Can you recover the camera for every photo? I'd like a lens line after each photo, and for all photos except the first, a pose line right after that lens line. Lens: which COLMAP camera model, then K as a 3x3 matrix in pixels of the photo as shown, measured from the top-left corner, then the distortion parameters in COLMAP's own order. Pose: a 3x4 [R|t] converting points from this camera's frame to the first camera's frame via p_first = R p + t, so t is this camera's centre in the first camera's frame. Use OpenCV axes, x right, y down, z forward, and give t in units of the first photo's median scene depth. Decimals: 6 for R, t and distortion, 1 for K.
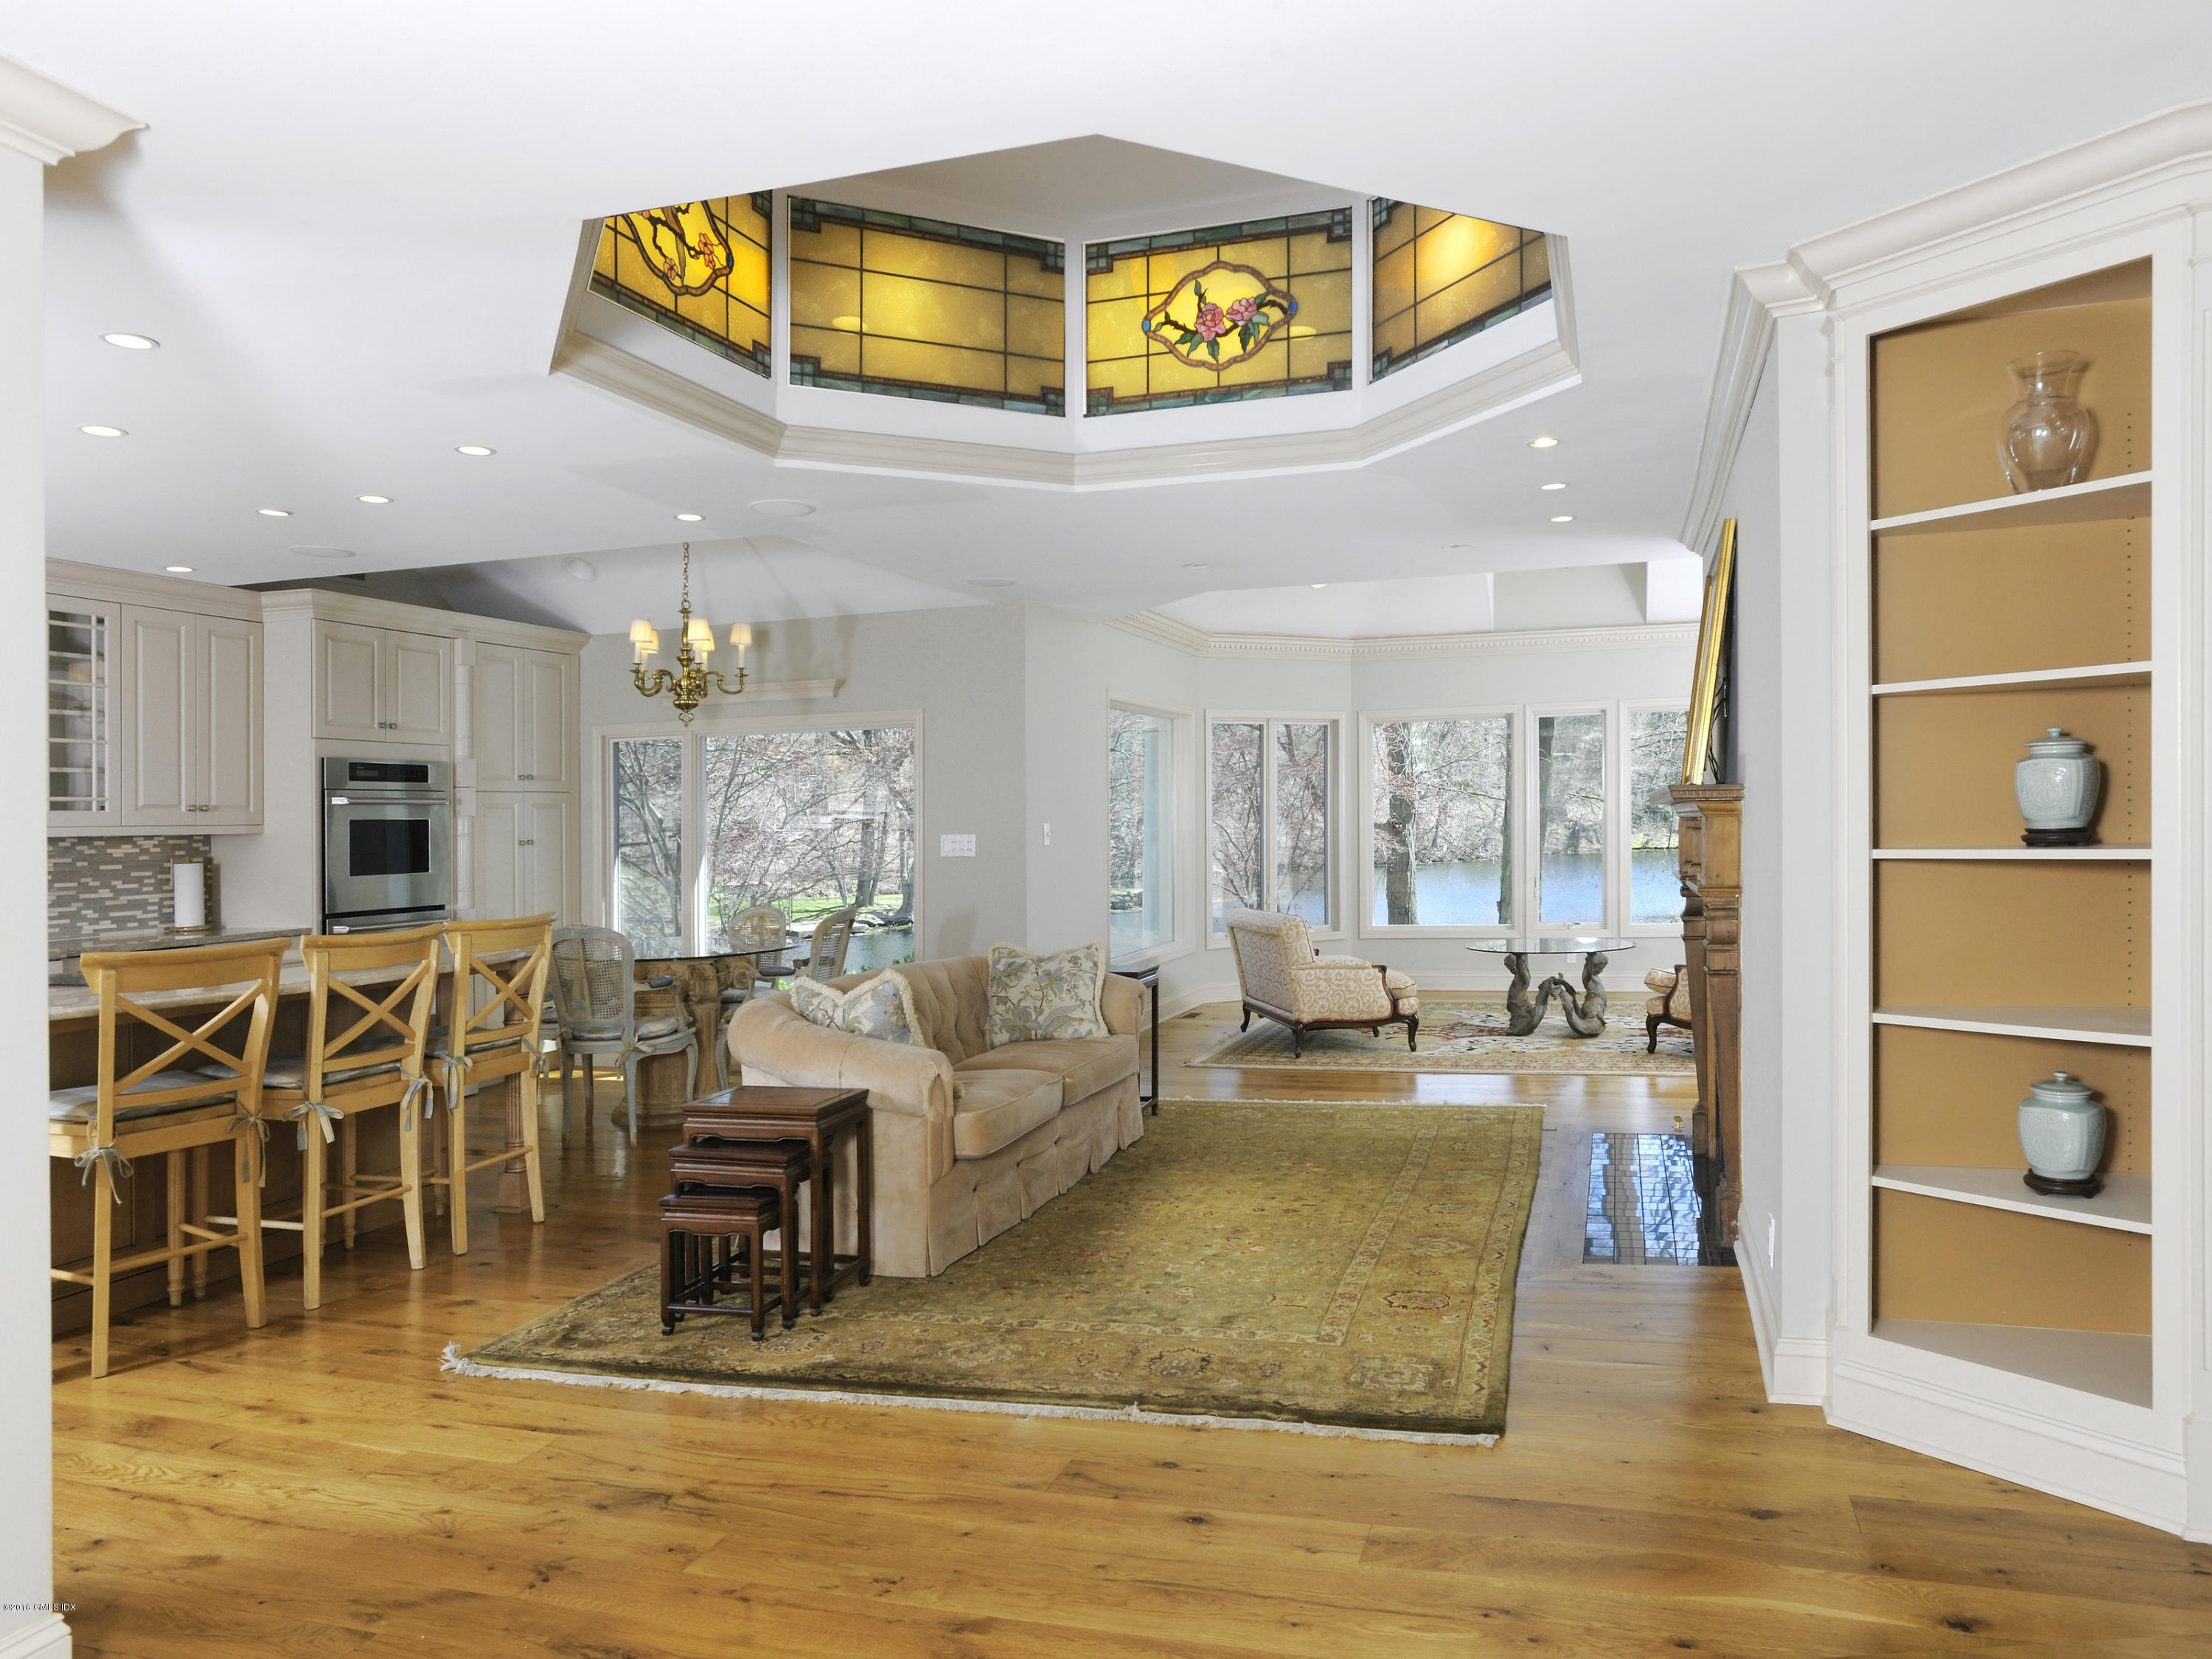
lens RADIAL K [[1578.5, 0, 1108.2], [0, 1578.5, 839.4], [0, 0, 1]] dist [0.003106, -0.005098]
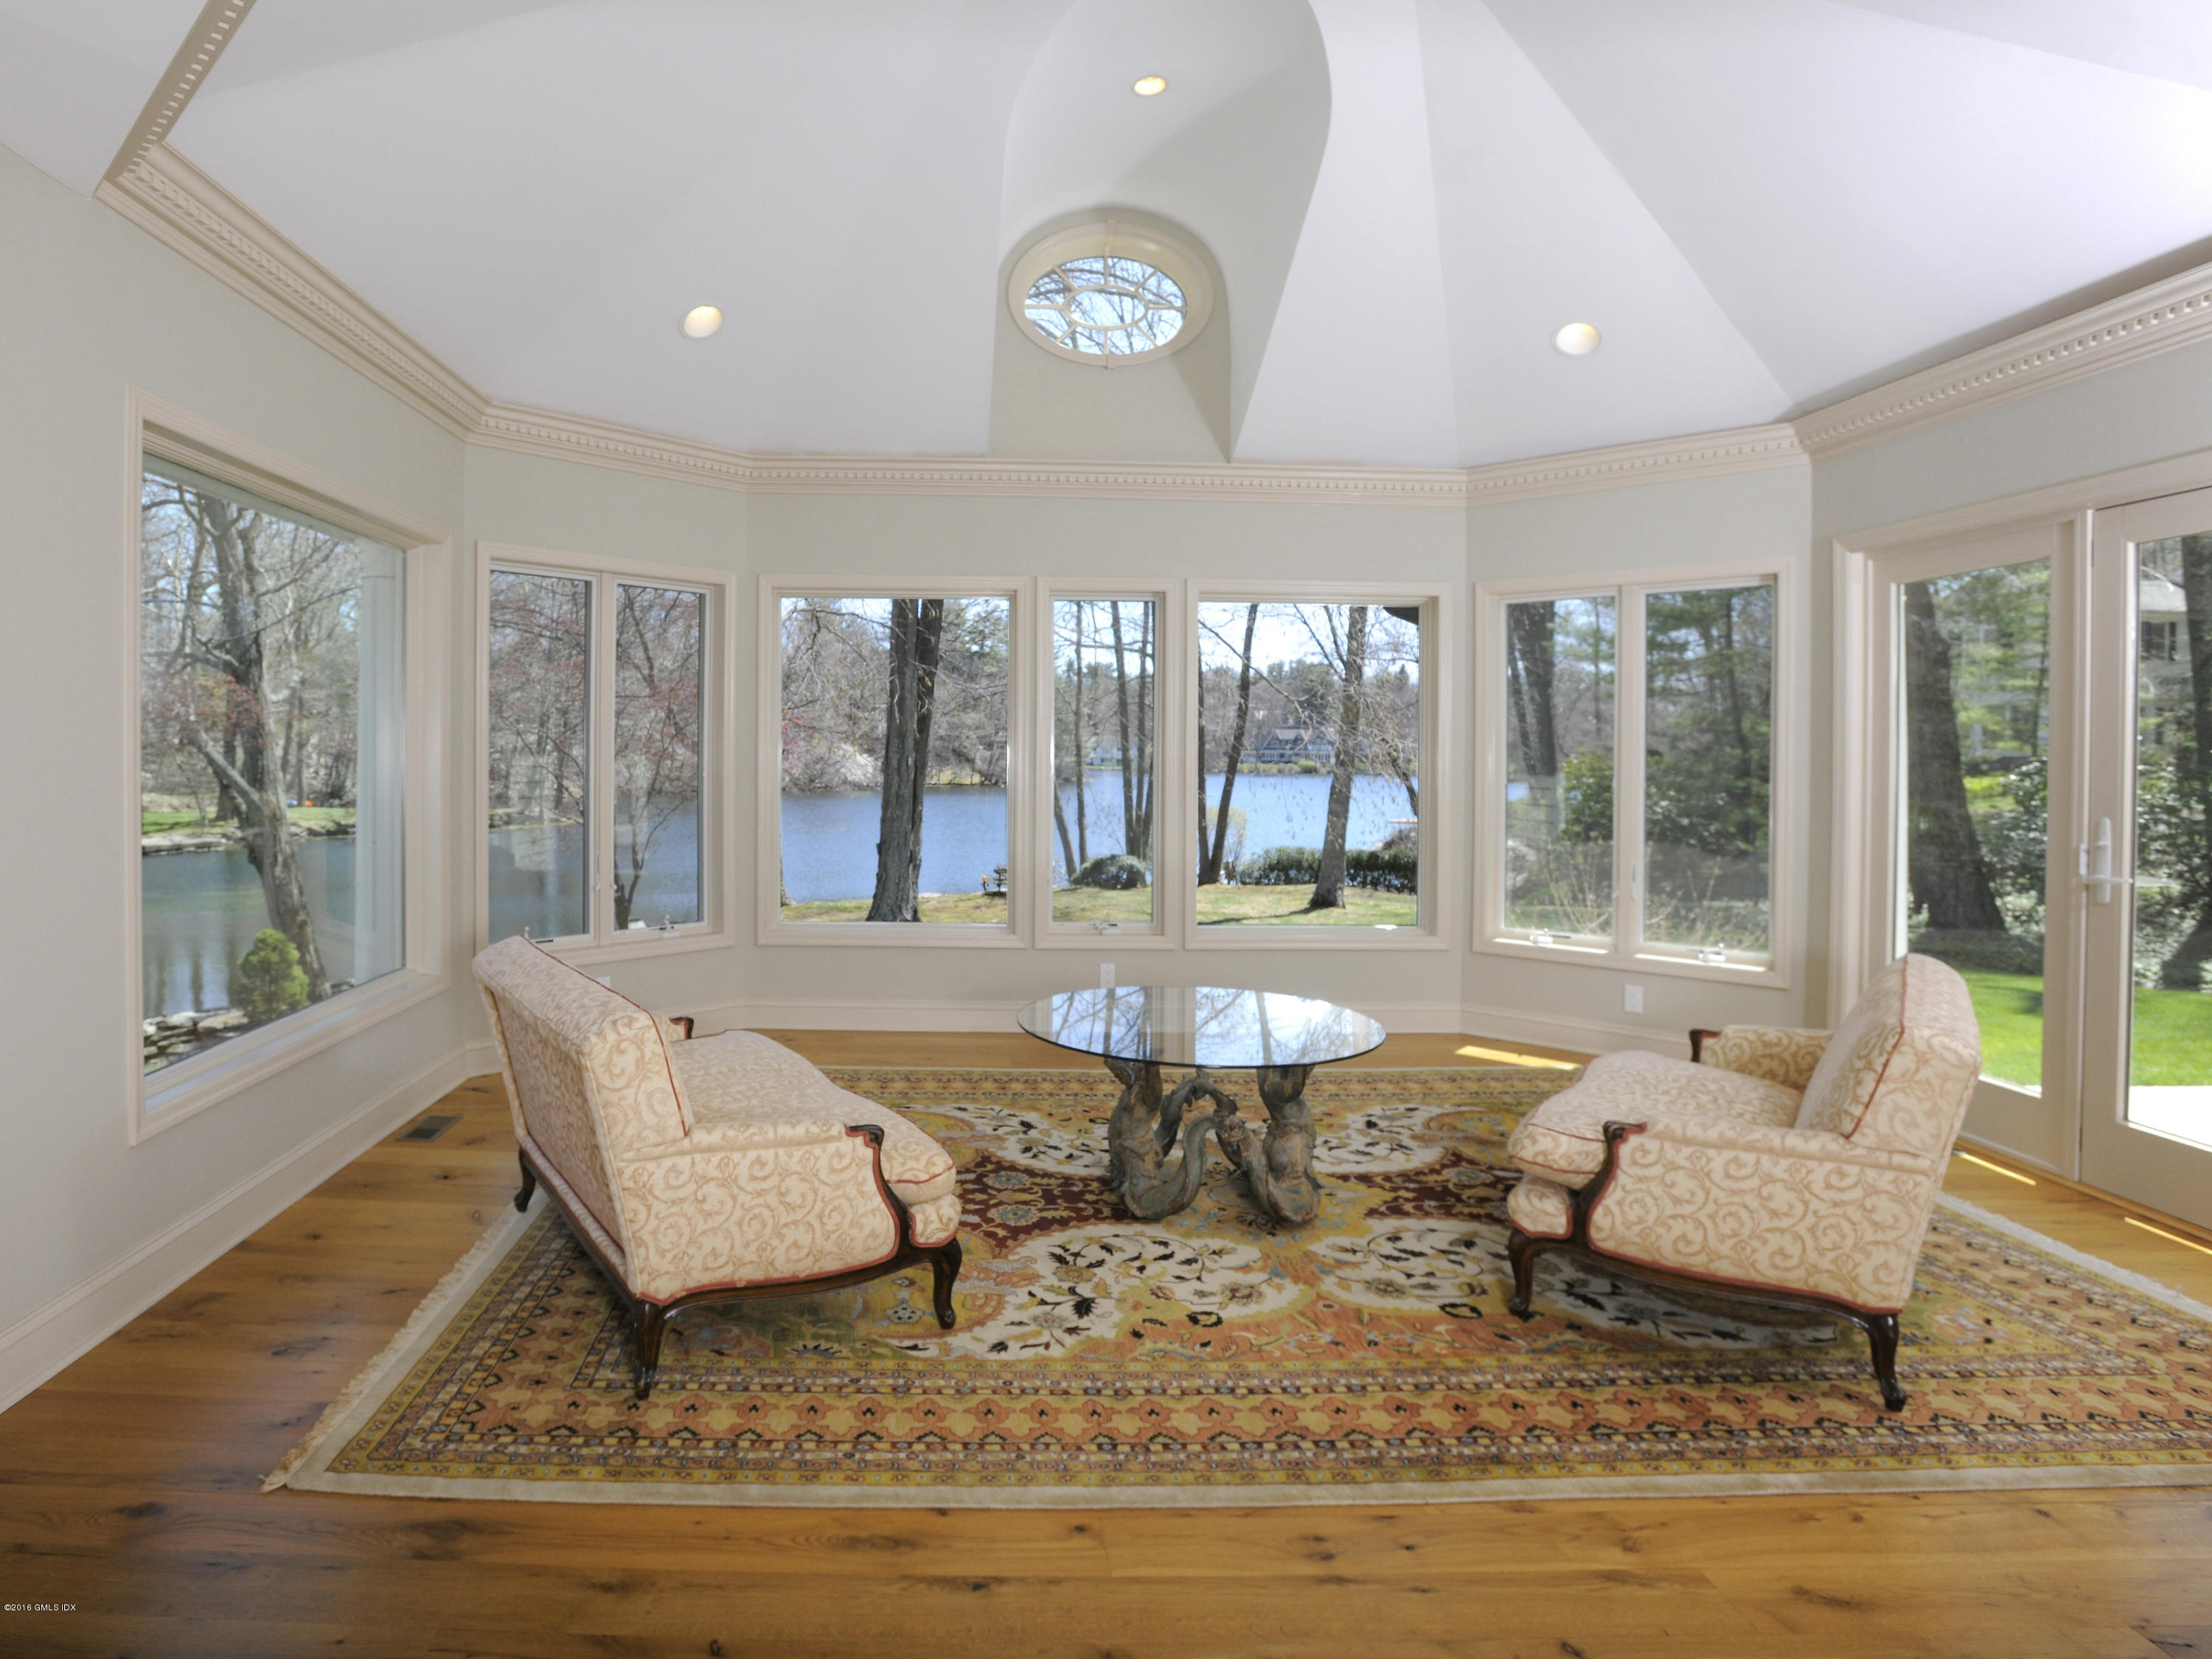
lens RADIAL K [[1245.4, 0, 1075.4], [0, 1245.4, 824.2], [0, 0, 1]] dist [-0.045717, 0.021800]
pose [[0.904435, 0.000964, 0.426610, 0.154318], [-0.018656, 0.999130, 0.037296, -0.011442], [-0.426203, -0.041691, 0.903667, 1.229487]]
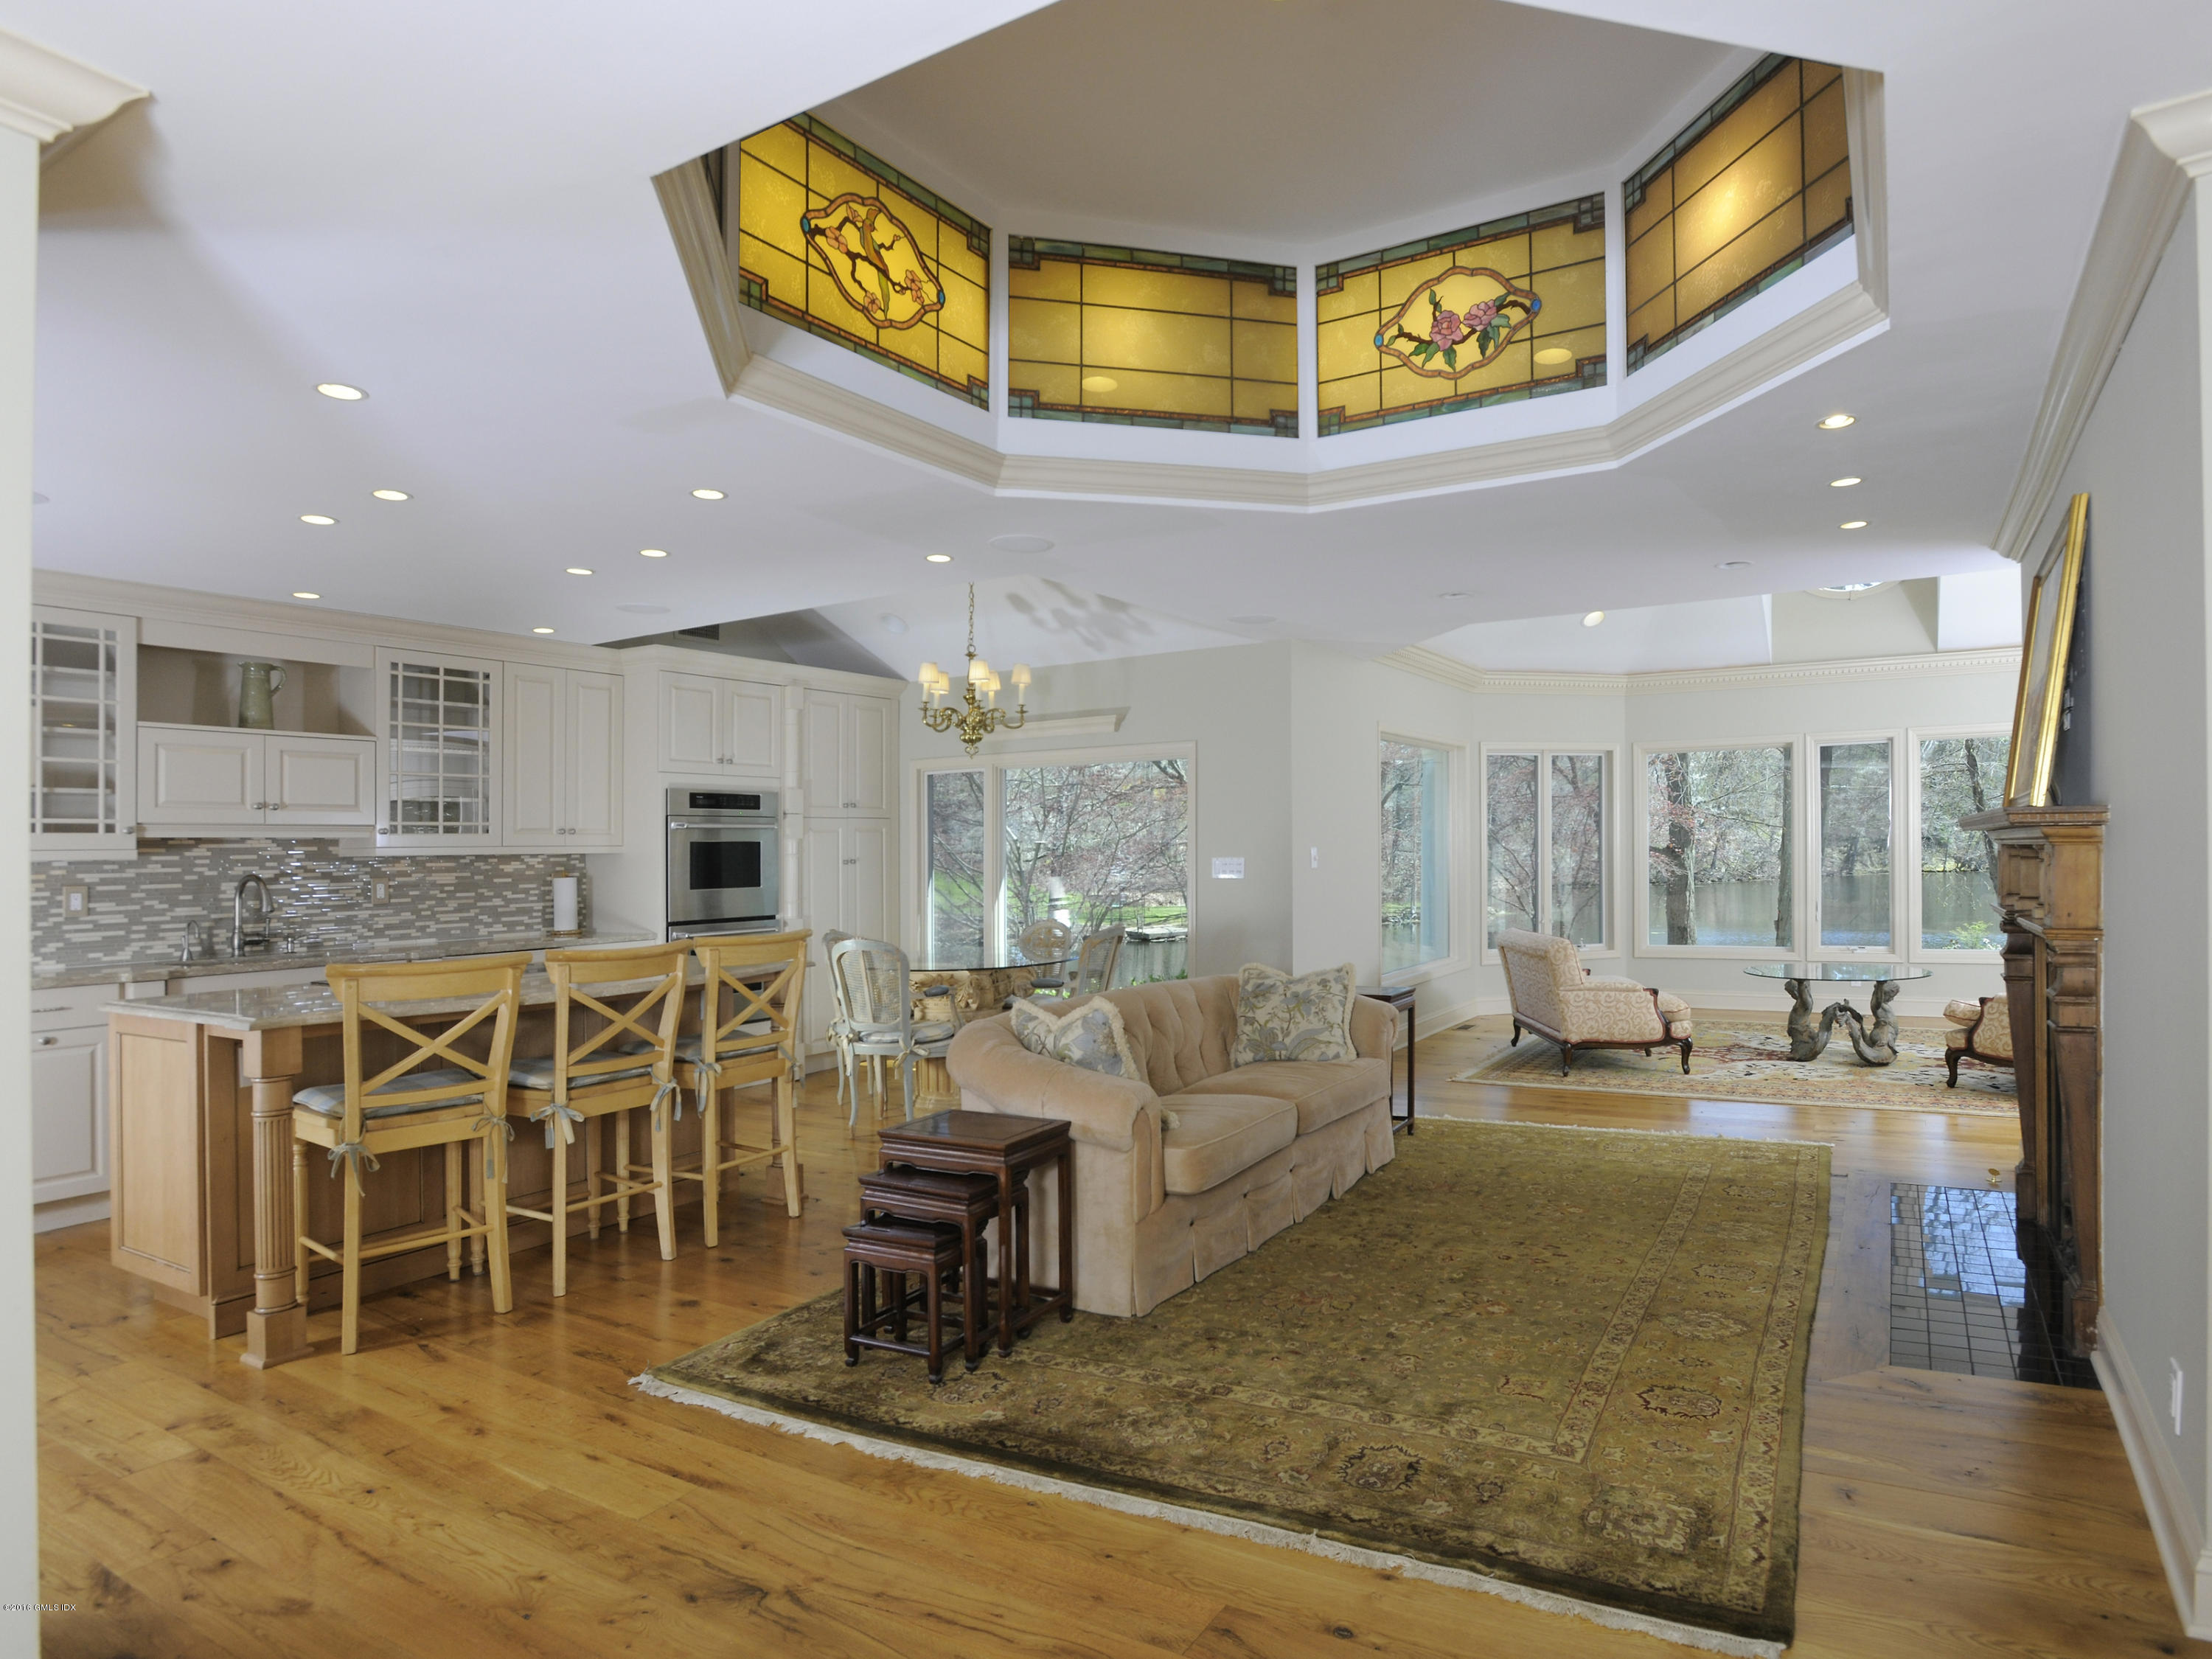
lens RADIAL K [[1245.4, 0, 1075.4], [0, 1245.4, 824.2], [0, 0, 1]] dist [-0.045717, 0.021800]
pose [[0.962526, 0.000955, -0.271189, 0.052130], [-0.008132, 0.999646, -0.025341, -0.005328], [0.271068, 0.026597, 0.962193, 0.226963]]
